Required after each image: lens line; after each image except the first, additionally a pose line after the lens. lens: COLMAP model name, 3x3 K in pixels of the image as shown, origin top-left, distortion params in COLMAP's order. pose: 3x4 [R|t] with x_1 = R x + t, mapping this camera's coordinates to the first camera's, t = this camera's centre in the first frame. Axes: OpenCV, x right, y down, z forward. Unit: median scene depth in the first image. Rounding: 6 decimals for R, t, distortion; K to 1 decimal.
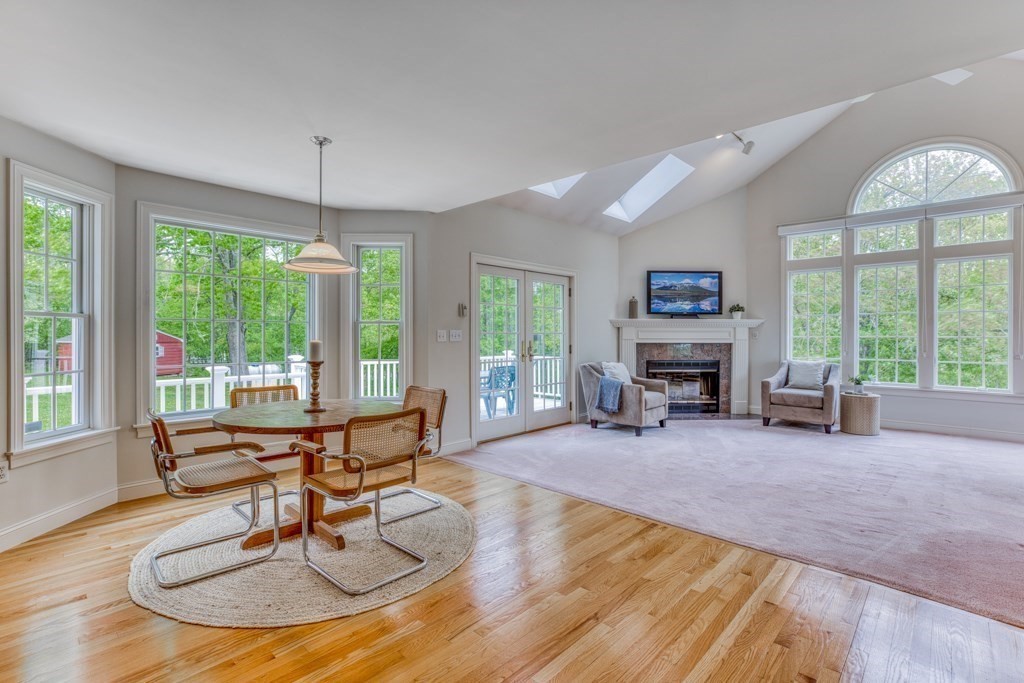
lens RADIAL K [[481.8, 0, 509.6], [0, 481.8, 336.9], [0, 0, 1]] dist [-0.018182, 0.005447]
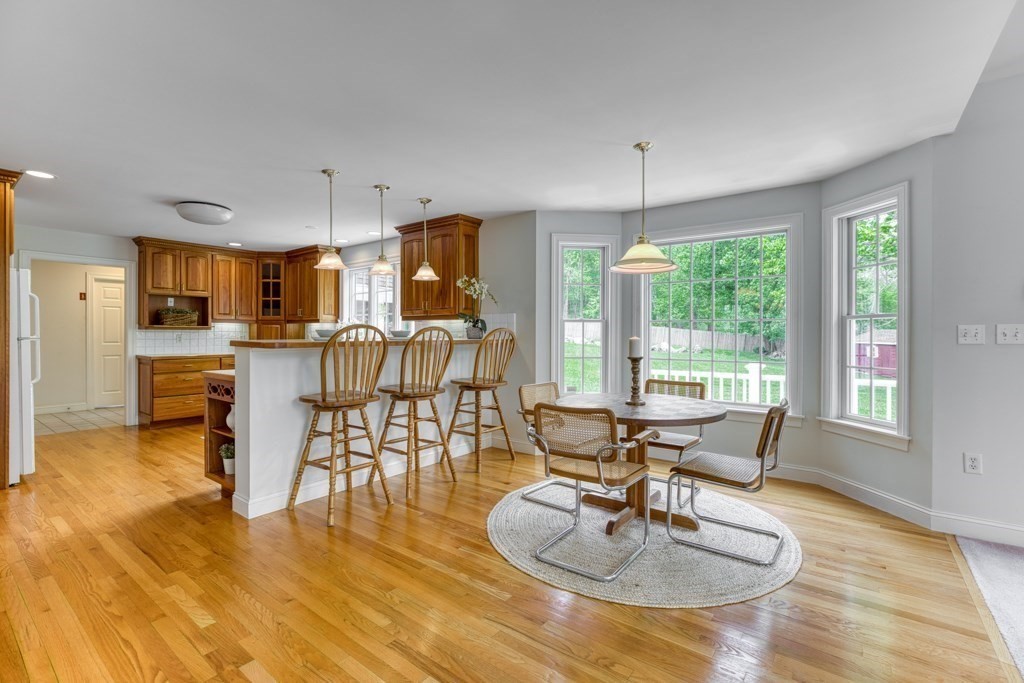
lens RADIAL K [[467.2, 0, 521.1], [0, 467.2, 338.0], [0, 0, 1]] dist [-0.021142, 0.009678]
pose [[0.106834, 0.003789, -0.994270, 0.581945], [-0.005718, 0.999979, 0.003196, 0.005651], [0.994260, 0.005344, 0.106854, 0.622513]]
